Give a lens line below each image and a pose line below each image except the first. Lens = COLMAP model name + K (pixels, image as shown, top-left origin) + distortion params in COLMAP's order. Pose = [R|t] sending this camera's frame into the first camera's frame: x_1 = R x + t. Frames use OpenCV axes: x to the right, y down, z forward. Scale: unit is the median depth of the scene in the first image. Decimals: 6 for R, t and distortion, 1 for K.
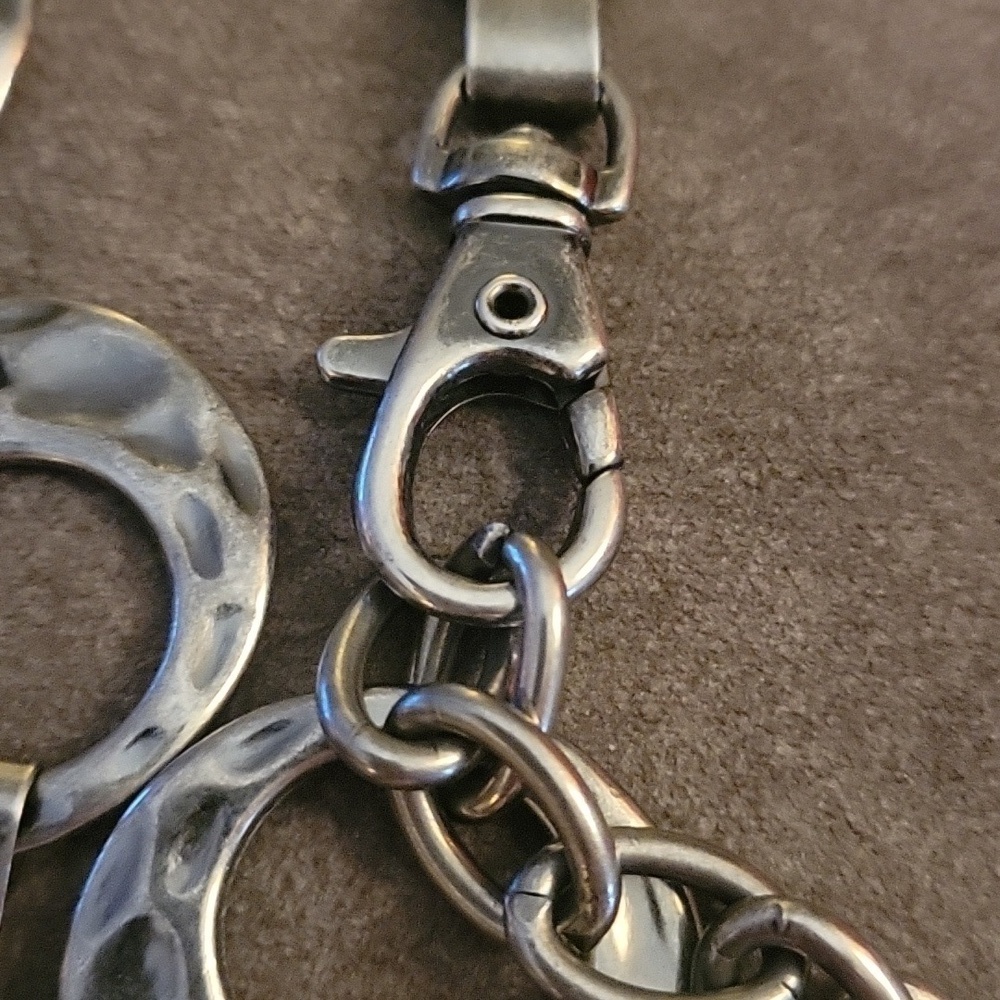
lens RADIAL K [[1740.2, 0, 500.0], [0, 1740.2, 500.0], [0, 0, 1]] dist [-0.050011, 0.061392]
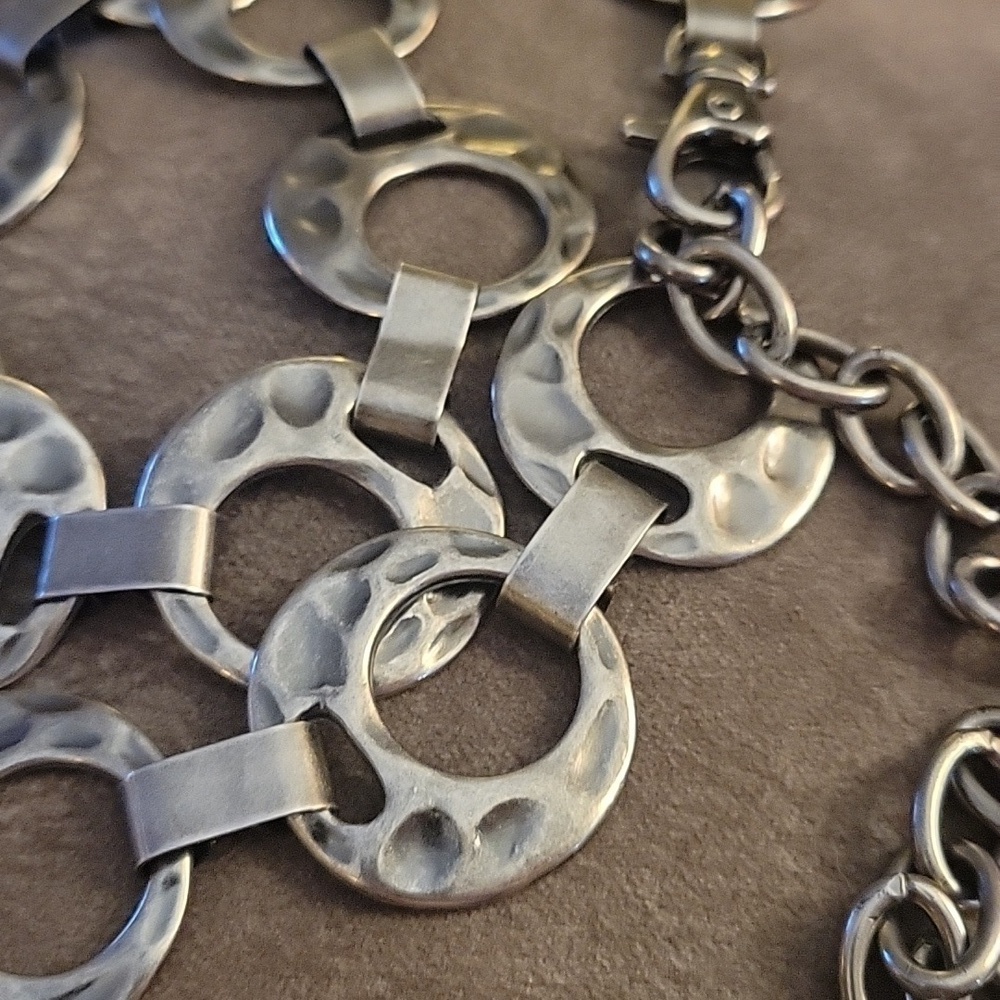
lens RADIAL K [[1740.2, 0, 500.0], [0, 1740.2, 500.0], [0, 0, 1]] dist [-0.050011, 0.061392]
pose [[0.994630, 0.080409, 0.065161, -0.343523], [-0.057773, 0.953732, -0.295056, 0.915102], [-0.085871, 0.289707, 0.953256, -0.710574]]
